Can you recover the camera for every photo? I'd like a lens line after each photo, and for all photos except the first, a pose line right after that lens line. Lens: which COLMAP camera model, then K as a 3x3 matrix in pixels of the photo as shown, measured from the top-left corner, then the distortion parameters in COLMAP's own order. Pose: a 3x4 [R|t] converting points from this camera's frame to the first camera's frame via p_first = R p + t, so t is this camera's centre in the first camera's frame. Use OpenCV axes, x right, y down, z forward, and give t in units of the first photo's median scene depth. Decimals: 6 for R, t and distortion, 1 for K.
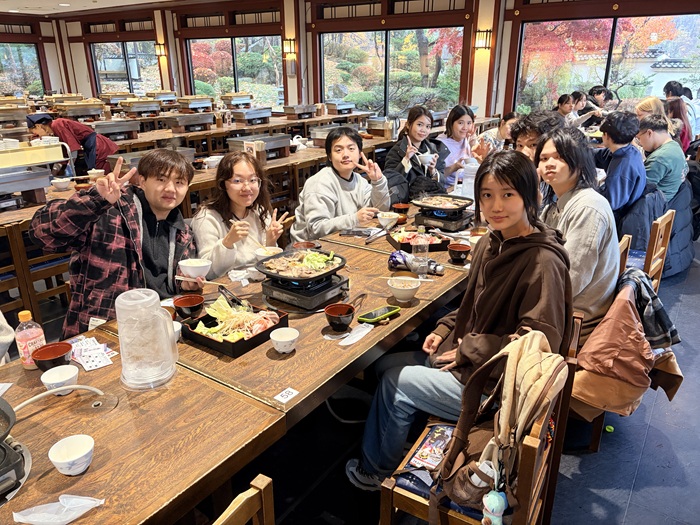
lens RADIAL K [[526.2, 0, 346.1], [0, 526.2, 259.6], [0, 0, 1]] dist [0.034651, -0.009701]
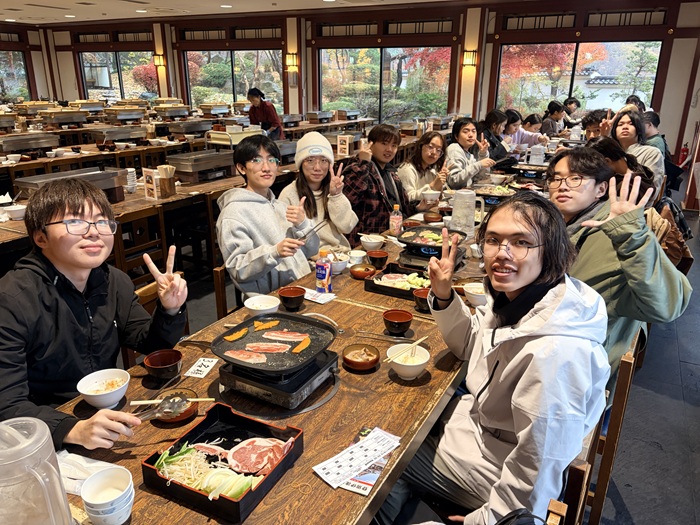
lens RADIAL K [[526.2, 0, 350.0], [0, 526.2, 262.4], [0, 0, 1]] dist [0.034651, -0.009701]
pose [[0.992376, -0.026655, 0.120331, -0.116441], [0.028712, 0.999469, -0.015400, 0.038883], [-0.119857, 0.018738, 0.992614, -0.098948]]
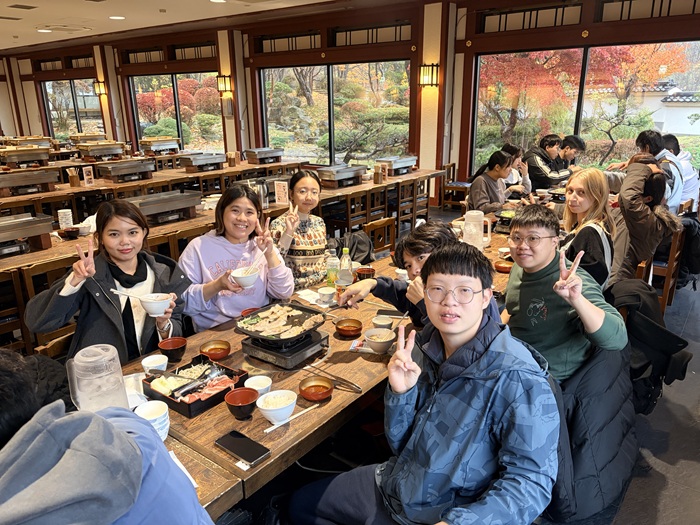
lens RADIAL K [[526.2, 0, 363.5], [0, 526.2, 261.4], [0, 0, 1]] dist [0.034651, -0.009701]
pose [[0.999668, -0.001492, -0.025710, 0.126172], [0.000120, 0.998580, -0.053264, -0.058709], [0.025753, 0.053244, 0.998249, 0.137821]]
